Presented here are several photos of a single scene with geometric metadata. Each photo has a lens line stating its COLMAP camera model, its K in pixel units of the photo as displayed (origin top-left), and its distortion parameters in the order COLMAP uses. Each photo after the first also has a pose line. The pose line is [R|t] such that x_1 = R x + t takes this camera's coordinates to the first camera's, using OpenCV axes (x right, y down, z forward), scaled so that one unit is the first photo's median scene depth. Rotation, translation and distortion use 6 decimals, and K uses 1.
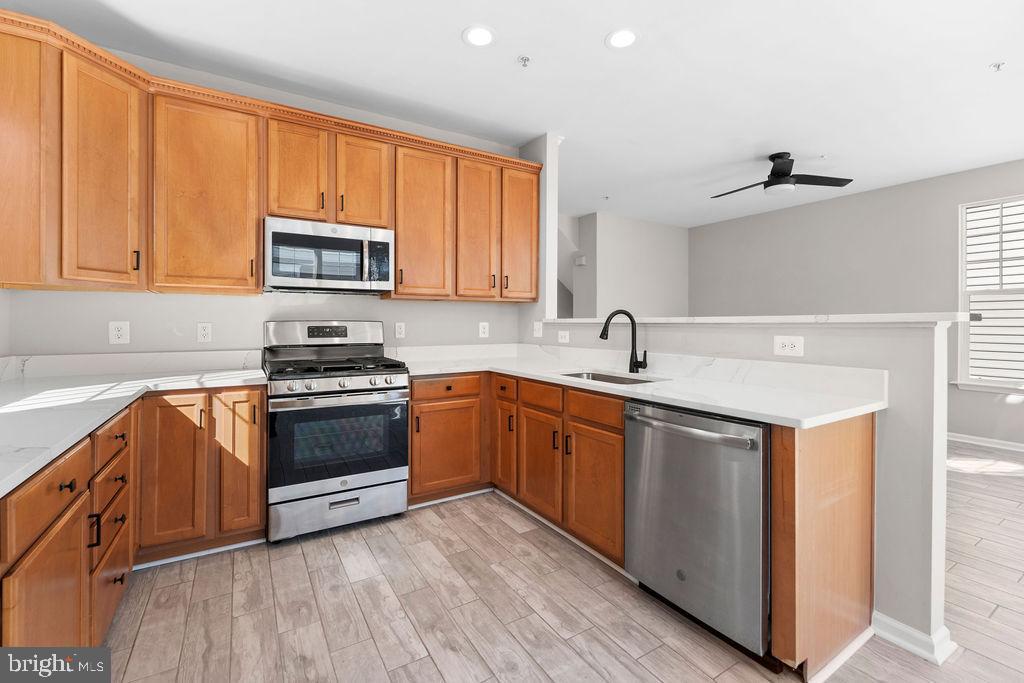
lens RADIAL K [[442.1, 0, 521.1], [0, 442.1, 324.8], [0, 0, 1]] dist [-0.005075, 0.000056]
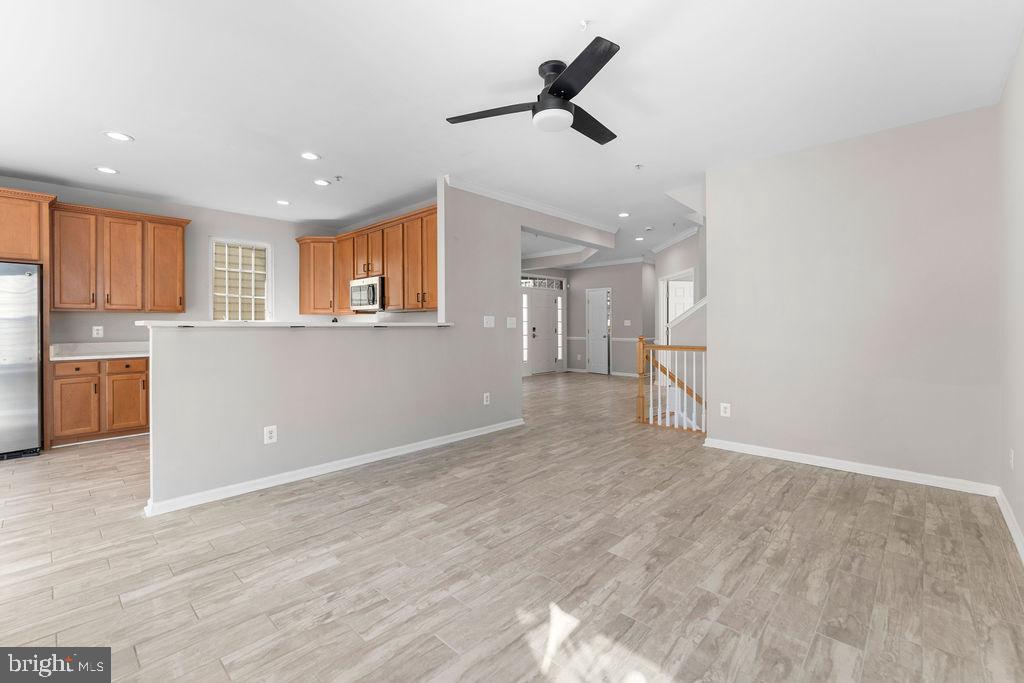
lens RADIAL K [[442.1, 0, 512.6], [0, 442.1, 330.4], [0, 0, 1]] dist [-0.005075, 0.000056]
pose [[0.264723, 0.007266, -0.964297, 2.101818], [0.000488, 0.999970, 0.007669, 0.000606], [0.964324, -0.002501, 0.264712, 1.322871]]
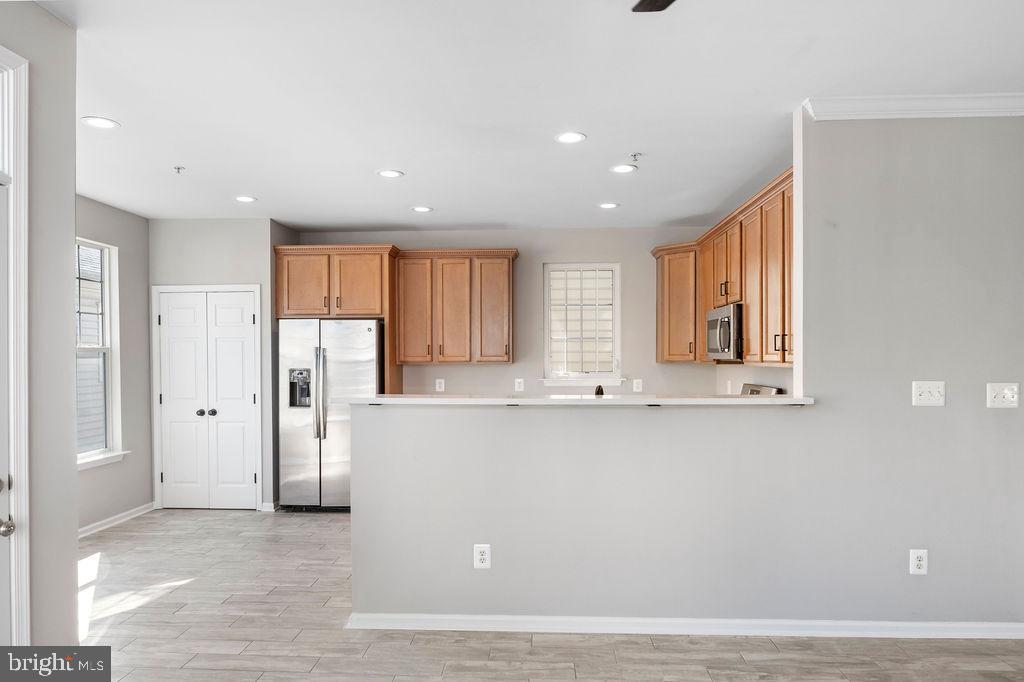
lens RADIAL K [[648.6, 0, 512.7], [0, 648.6, 366.3], [0, 0, 1]] dist [-0.008396, 0.001254]
pose [[-0.565326, 0.012935, -0.824766, 1.692239], [-0.000553, 0.999871, 0.016060, -0.106207], [0.824867, 0.009535, -0.565246, 1.825503]]
